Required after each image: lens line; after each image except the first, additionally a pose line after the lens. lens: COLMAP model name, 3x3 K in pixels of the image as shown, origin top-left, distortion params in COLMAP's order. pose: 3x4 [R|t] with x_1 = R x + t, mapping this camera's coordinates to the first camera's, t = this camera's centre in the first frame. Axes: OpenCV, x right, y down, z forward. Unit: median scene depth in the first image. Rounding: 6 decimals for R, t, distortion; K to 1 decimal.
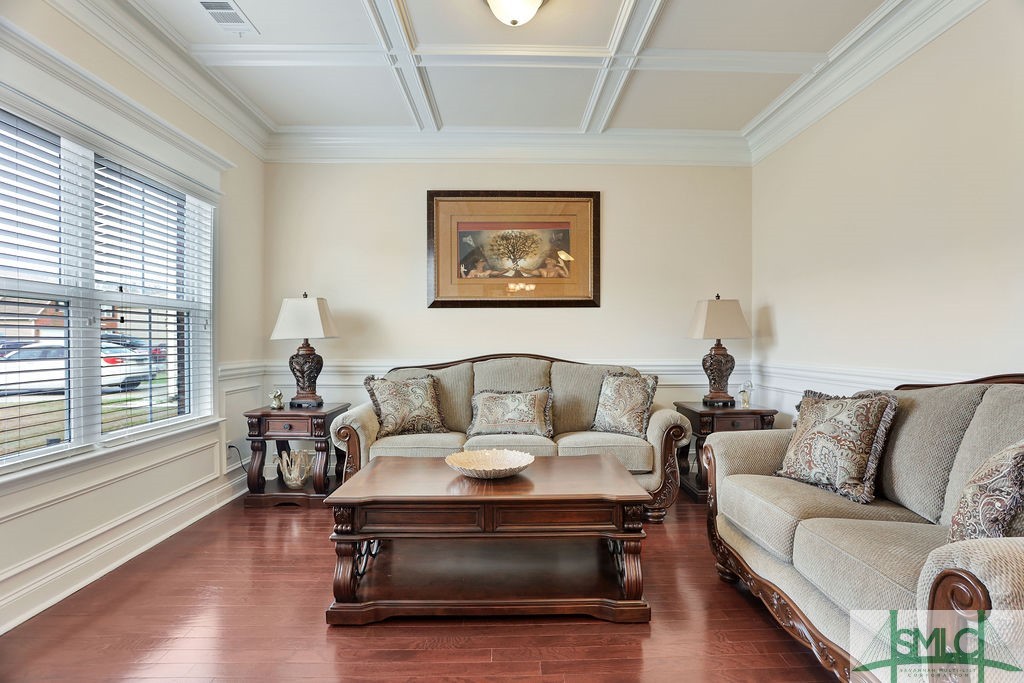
lens RADIAL K [[523.6, 0, 516.3], [0, 523.6, 342.4], [0, 0, 1]] dist [-0.037511, 0.014152]
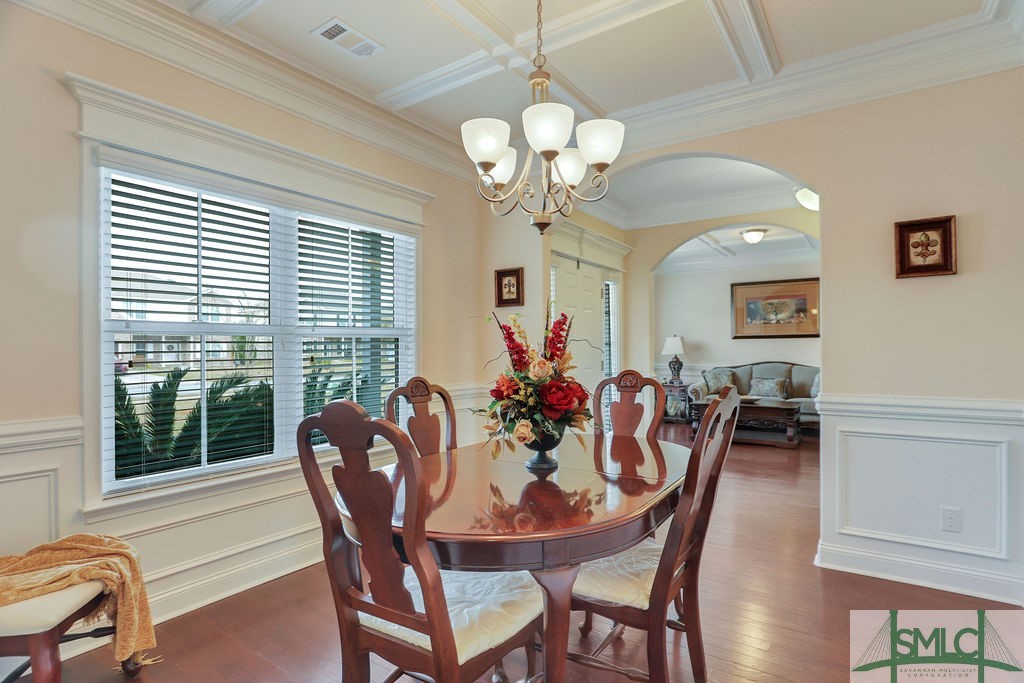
lens RADIAL K [[523.6, 0, 515.2], [0, 523.6, 345.8], [0, 0, 1]] dist [-0.037511, 0.014152]
pose [[0.814488, -0.011596, -0.580064, 0.356018], [0.005141, 0.999905, -0.012770, -0.018790], [0.580157, 0.007419, 0.814471, -1.279165]]
